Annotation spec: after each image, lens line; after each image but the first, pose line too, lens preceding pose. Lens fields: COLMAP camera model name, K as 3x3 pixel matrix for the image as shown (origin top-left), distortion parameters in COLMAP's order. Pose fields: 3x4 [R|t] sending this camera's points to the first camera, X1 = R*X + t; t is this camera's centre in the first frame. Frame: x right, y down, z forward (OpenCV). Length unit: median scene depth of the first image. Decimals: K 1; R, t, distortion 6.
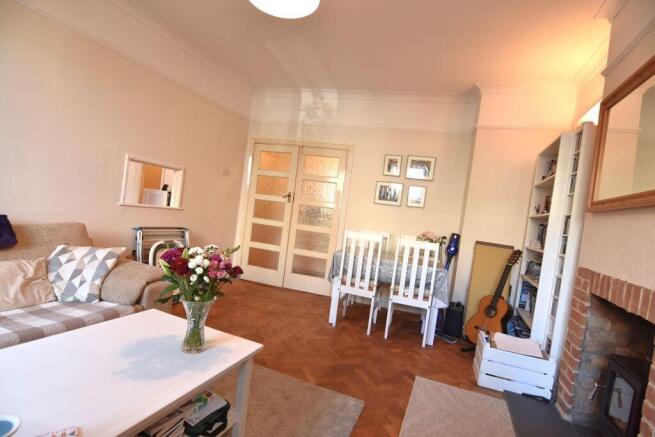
lens RADIAL K [[317.1, 0, 328.4], [0, 317.1, 219.9], [0, 0, 1]] dist [-0.014095, -0.001314]
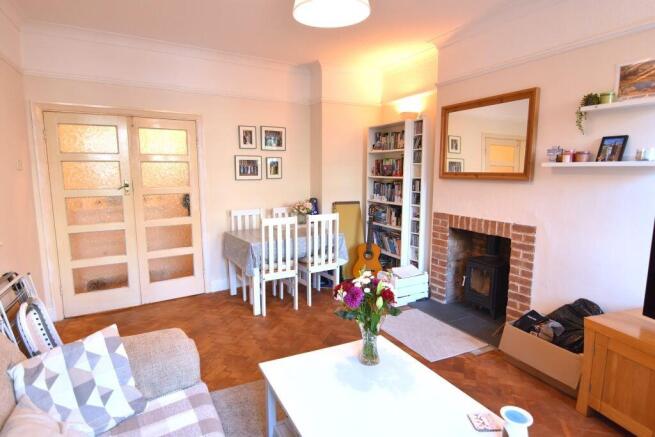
lens RADIAL K [[370.9, 0, 328.1], [0, 370.9, 216.7], [0, 0, 1]] dist [0.005350, -0.001841]
pose [[0.657211, -0.219326, 0.721089, -0.643714], [0.105247, 0.974056, 0.200344, -0.183791], [-0.746322, -0.055775, 0.663244, 0.107221]]
